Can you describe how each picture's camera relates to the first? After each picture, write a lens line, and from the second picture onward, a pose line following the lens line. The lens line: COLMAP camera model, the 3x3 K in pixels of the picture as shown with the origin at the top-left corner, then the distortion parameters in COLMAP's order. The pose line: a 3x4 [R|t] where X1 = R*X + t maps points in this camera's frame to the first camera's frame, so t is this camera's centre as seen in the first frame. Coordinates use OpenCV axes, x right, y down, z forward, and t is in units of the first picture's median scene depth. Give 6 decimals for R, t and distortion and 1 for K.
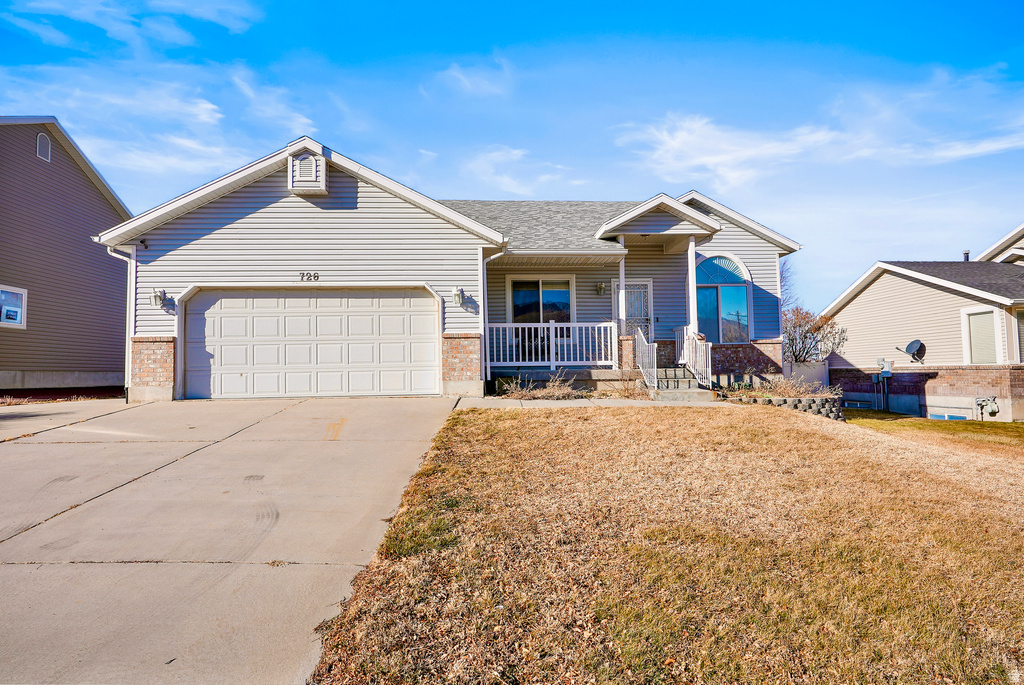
lens RADIAL K [[555.4, 0, 512.8], [0, 555.4, 361.8], [0, 0, 1]] dist [-0.000878, 0.000002]
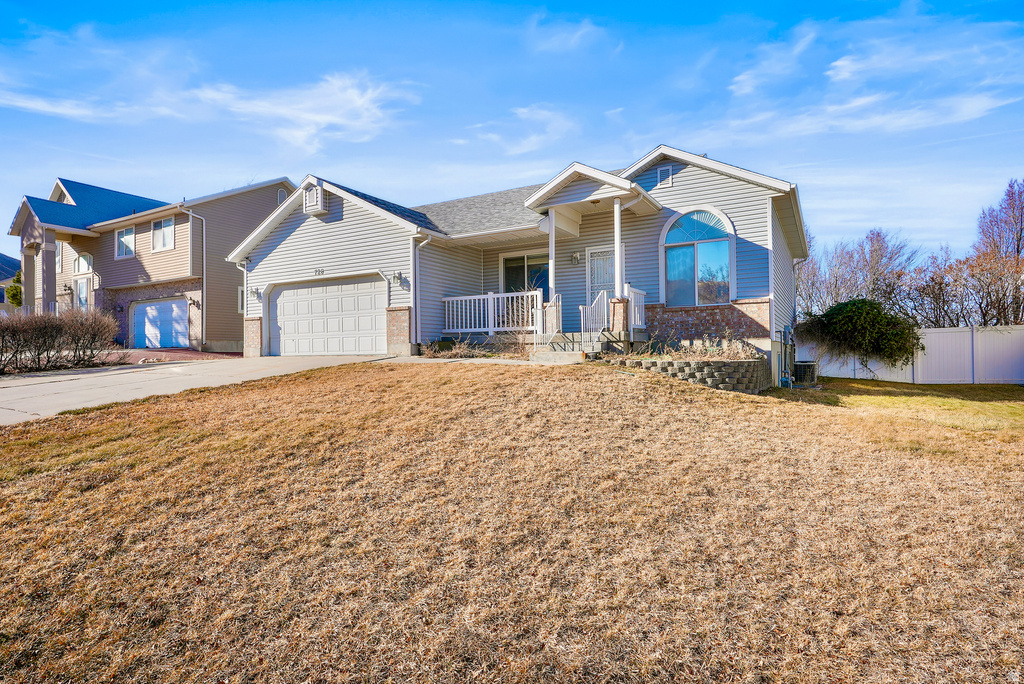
lens RADIAL K [[555.4, 0, 512.8], [0, 555.4, 361.3], [0, 0, 1]] dist [-0.000878, 0.000002]
pose [[0.831497, 0.012444, -0.555391, 0.835132], [0.010305, 0.999232, 0.037817, 0.028589], [0.555434, -0.037168, 0.830729, 0.072411]]
